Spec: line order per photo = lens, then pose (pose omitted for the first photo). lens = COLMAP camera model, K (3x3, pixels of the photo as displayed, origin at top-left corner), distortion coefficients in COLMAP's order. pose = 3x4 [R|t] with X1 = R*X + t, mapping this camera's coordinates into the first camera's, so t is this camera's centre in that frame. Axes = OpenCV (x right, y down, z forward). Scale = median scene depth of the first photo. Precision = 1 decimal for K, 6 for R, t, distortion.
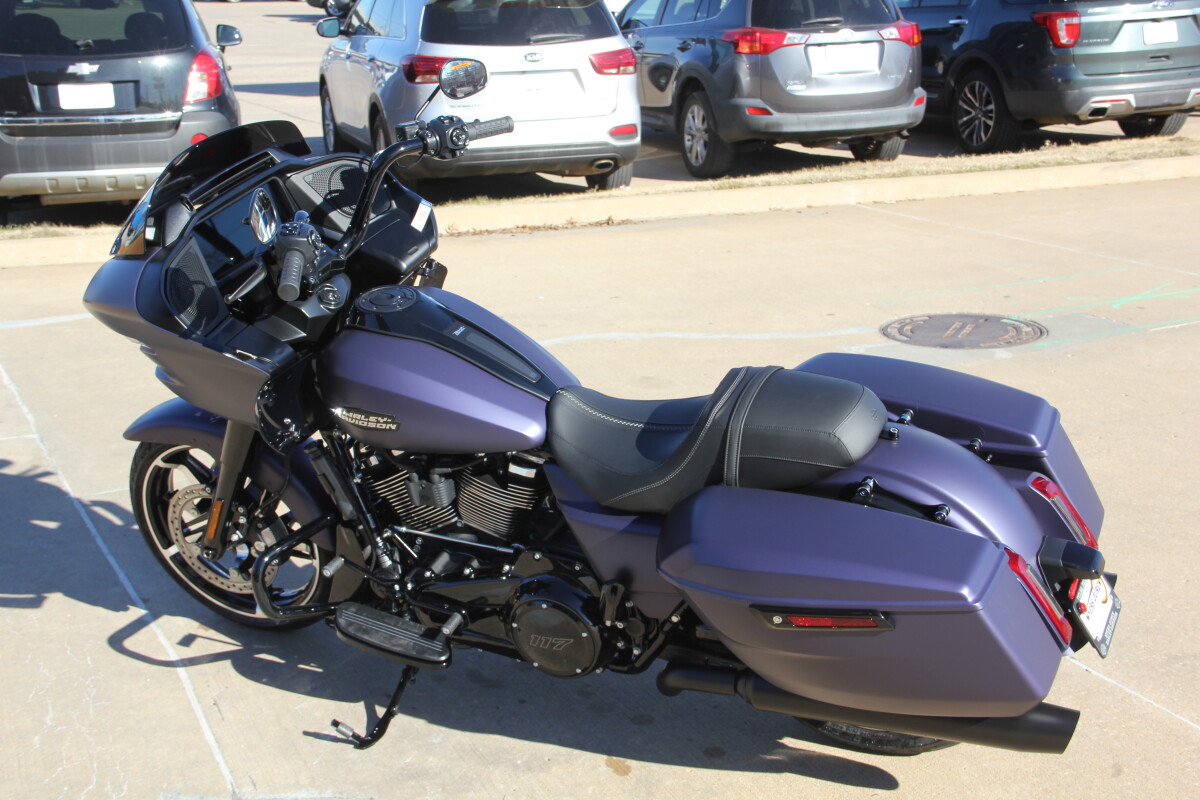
lens RADIAL K [[1589.9, 0, 600.3], [0, 1589.9, 401.3], [0, 0, 1]] dist [0.130765, 0.000000]
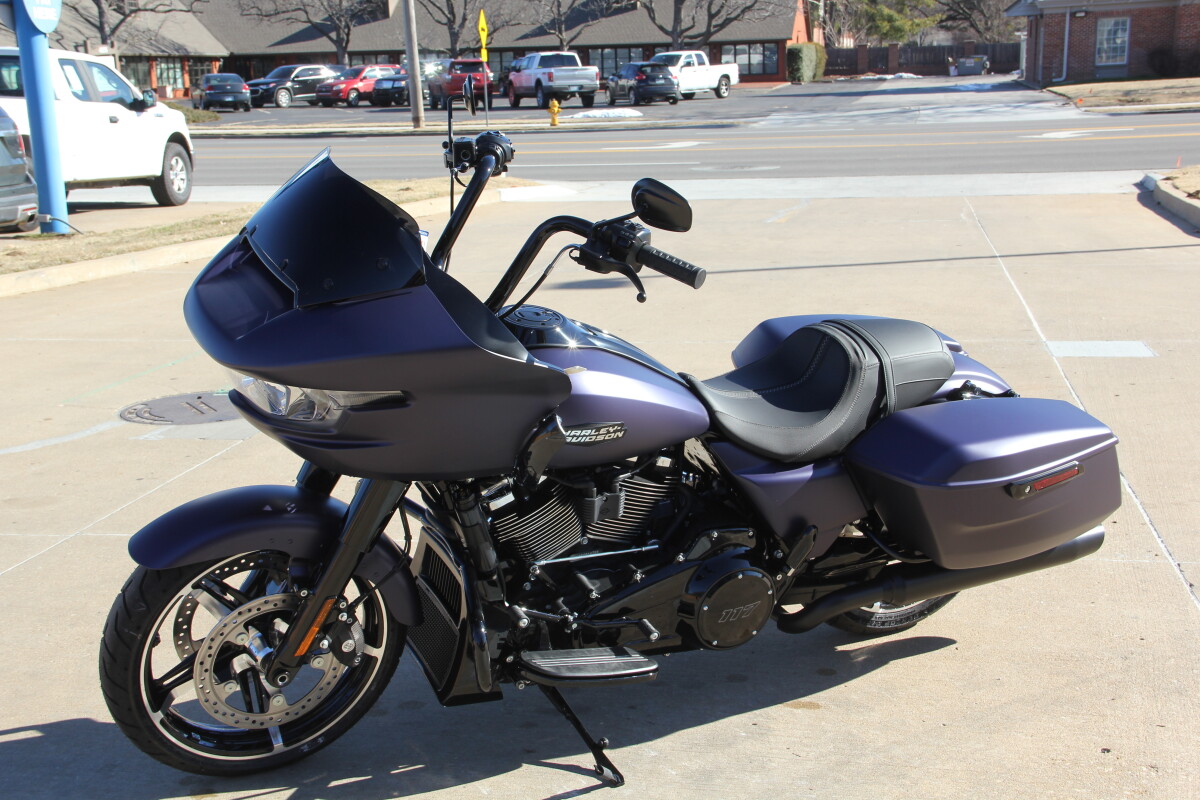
lens RADIAL K [[1539.1, 0, 599.8], [0, 1539.1, 401.6], [0, 0, 1]] dist [0.131496, 0.000000]
pose [[0.606742, -0.158482, 0.778940, -0.393332], [0.226538, 0.973761, 0.021662, -0.012101], [-0.761935, 0.163317, 0.626724, 0.189091]]
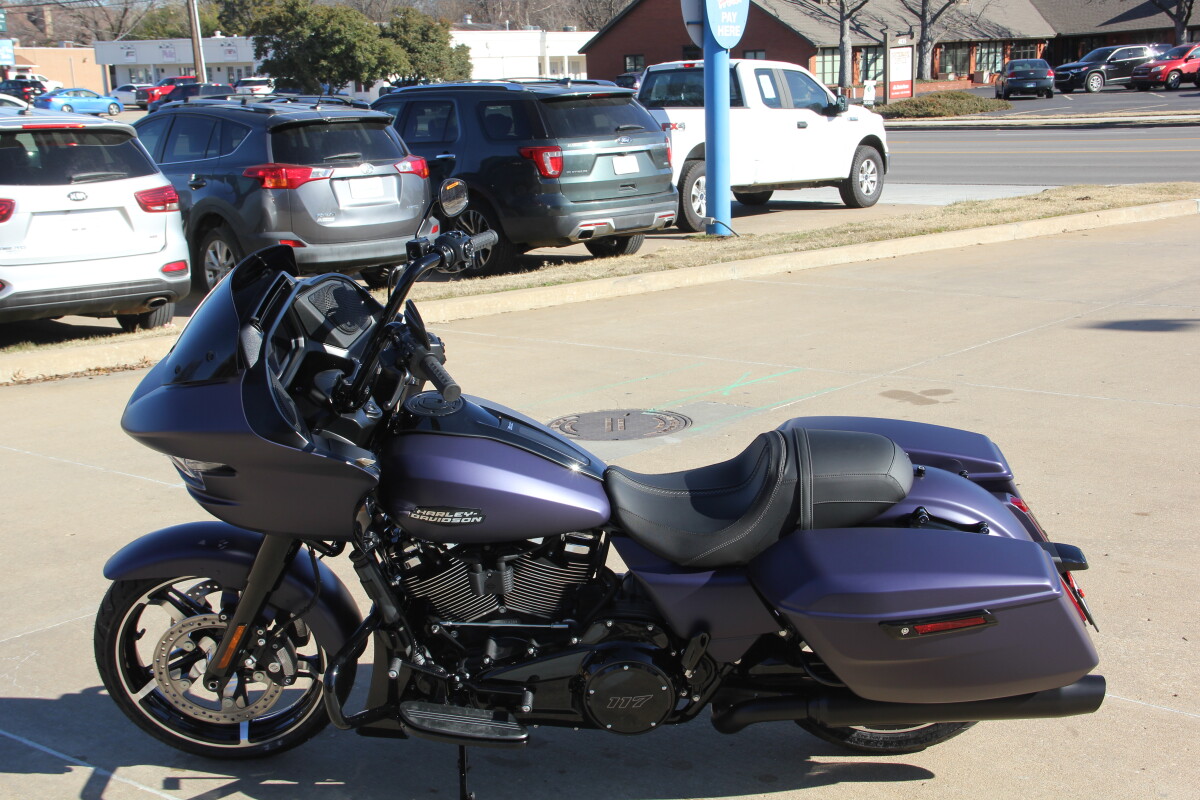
lens RADIAL K [[1589.9, 0, 606.4], [0, 1589.9, 407.0], [0, 0, 1]] dist [0.130765, 0.000000]
pose [[0.919074, -0.086003, 0.384587, -0.205419], [0.116663, 0.991531, -0.057068, 0.005715], [-0.376421, 0.097317, 0.921323, -0.007280]]
